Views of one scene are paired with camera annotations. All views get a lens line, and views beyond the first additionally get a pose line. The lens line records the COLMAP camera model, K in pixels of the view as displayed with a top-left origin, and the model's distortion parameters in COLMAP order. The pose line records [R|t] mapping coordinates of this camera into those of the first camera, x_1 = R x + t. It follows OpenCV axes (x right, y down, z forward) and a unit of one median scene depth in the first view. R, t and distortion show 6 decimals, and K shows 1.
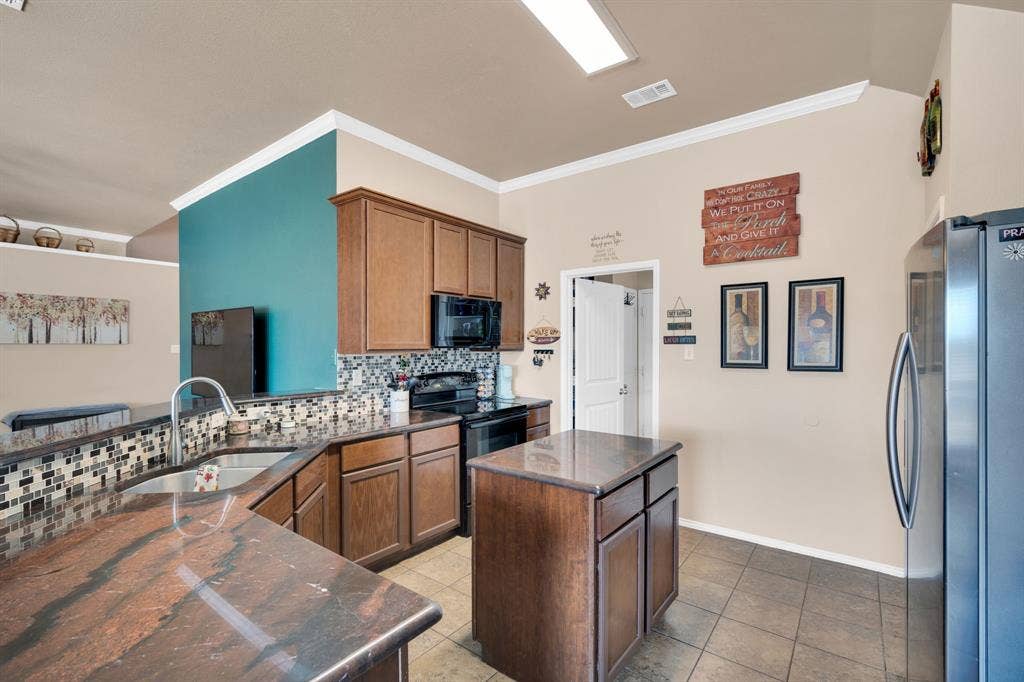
lens RADIAL K [[453.4, 0, 512.0], [0, 453.4, 341.0], [0, 0, 1]] dist [-0.000971, -0.000154]
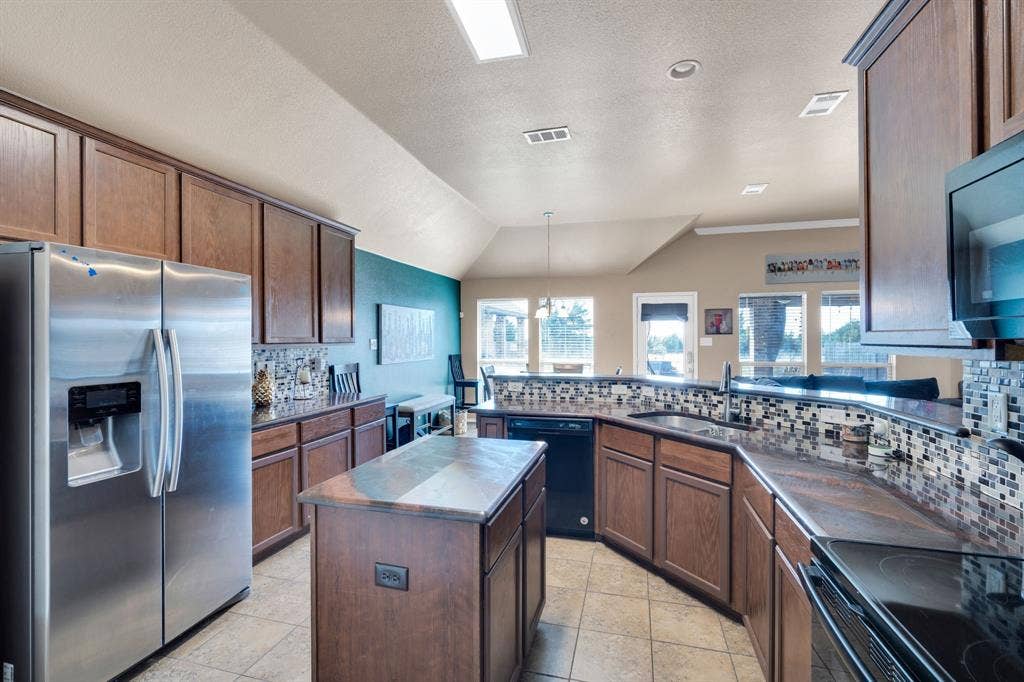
lens RADIAL K [[446.4, 0, 512.0], [0, 446.4, 341.0], [0, 0, 1]] dist [-0.002431, -0.000031]
pose [[-0.924915, 0.002986, -0.380163, 0.329951], [0.004969, 0.999979, -0.004235, 0.020700], [0.380142, -0.005806, -0.924910, 1.687945]]
